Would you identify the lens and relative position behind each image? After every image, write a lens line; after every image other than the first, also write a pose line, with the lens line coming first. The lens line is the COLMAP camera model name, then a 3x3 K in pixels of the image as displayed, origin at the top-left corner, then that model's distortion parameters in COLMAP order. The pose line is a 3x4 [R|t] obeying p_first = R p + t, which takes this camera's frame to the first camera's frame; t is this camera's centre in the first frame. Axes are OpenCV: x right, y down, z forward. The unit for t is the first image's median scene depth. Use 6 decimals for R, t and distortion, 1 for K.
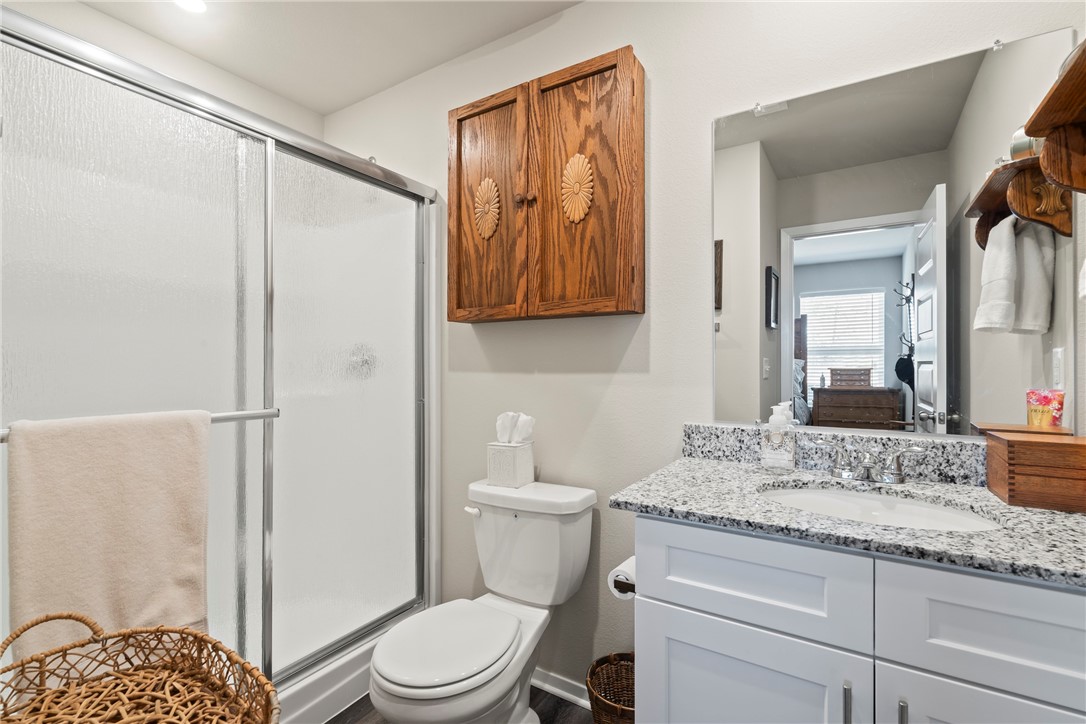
lens RADIAL K [[492.4, 0, 541.0], [0, 492.4, 368.4], [0, 0, 1]] dist [0.002654, 0.000505]
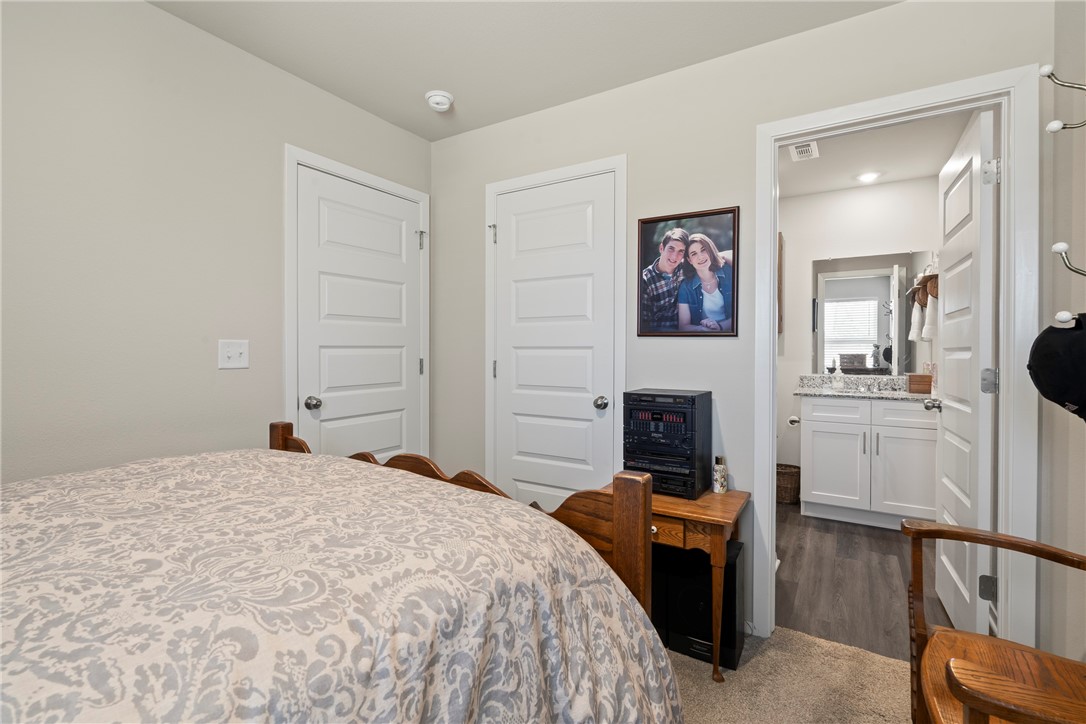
lens RADIAL K [[497.1, 0, 541.4], [0, 497.1, 352.0], [0, 0, 1]] dist [0.000217, 0.000390]
pose [[0.999882, 0.008157, 0.013041, -1.077121], [-0.008176, 0.999966, 0.001425, -0.002808], [-0.013029, -0.001531, 0.999914, -1.568045]]
